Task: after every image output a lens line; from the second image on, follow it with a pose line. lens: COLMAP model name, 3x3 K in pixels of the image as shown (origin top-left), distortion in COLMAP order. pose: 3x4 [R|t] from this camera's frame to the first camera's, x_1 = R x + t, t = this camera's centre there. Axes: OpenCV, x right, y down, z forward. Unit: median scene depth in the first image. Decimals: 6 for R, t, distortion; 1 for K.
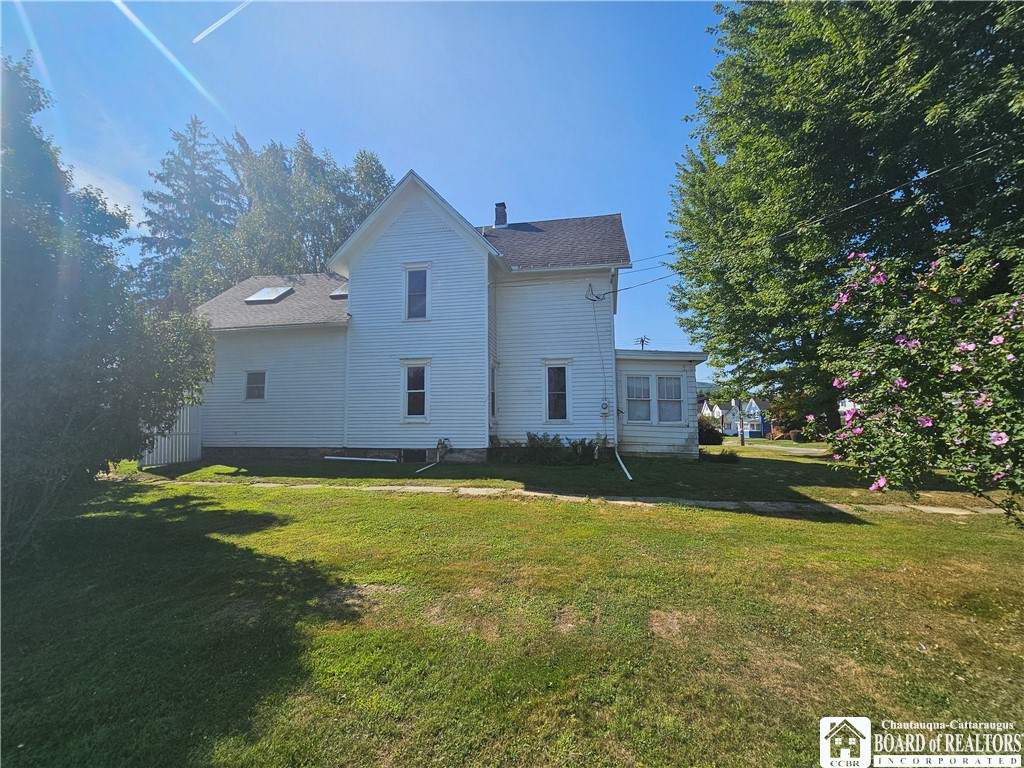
lens RADIAL K [[417.8, 0, 512.3], [0, 417.8, 387.6], [0, 0, 1]] dist [-0.006040, -0.000866]
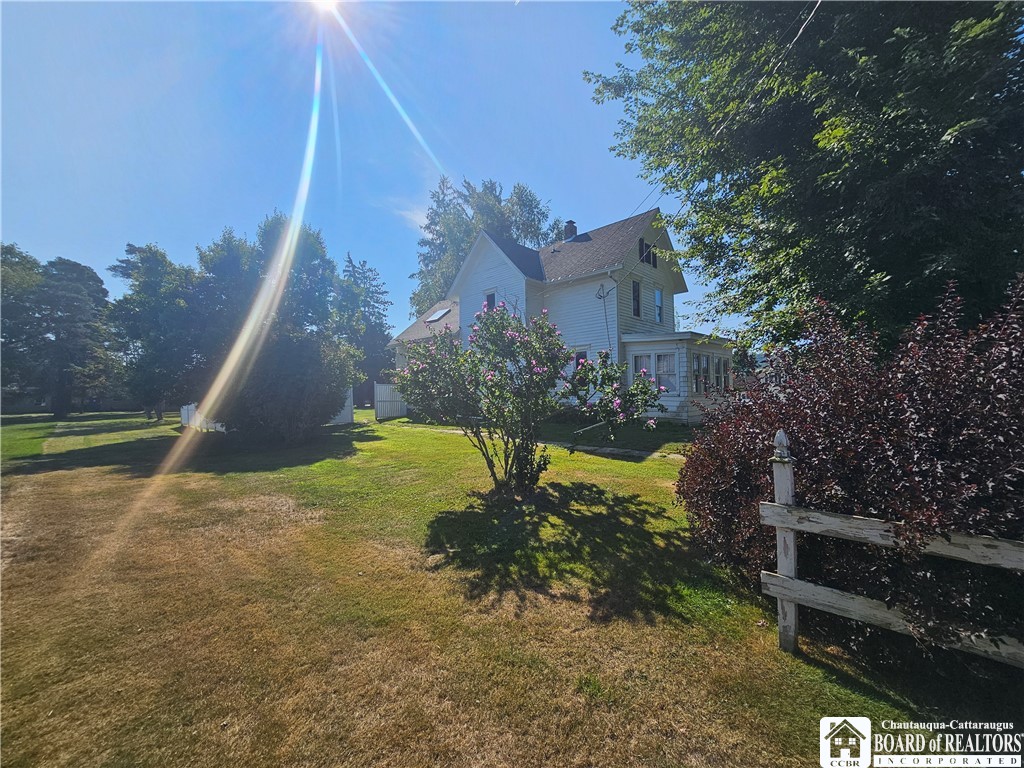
lens RADIAL K [[417.8, 0, 511.6], [0, 417.8, 386.7], [0, 0, 1]] dist [-0.006040, -0.000866]
pose [[0.826916, -0.018771, -0.562011, 0.201640], [0.051365, 0.997786, 0.042251, -0.001802], [0.559974, -0.063806, 0.826050, -0.066064]]
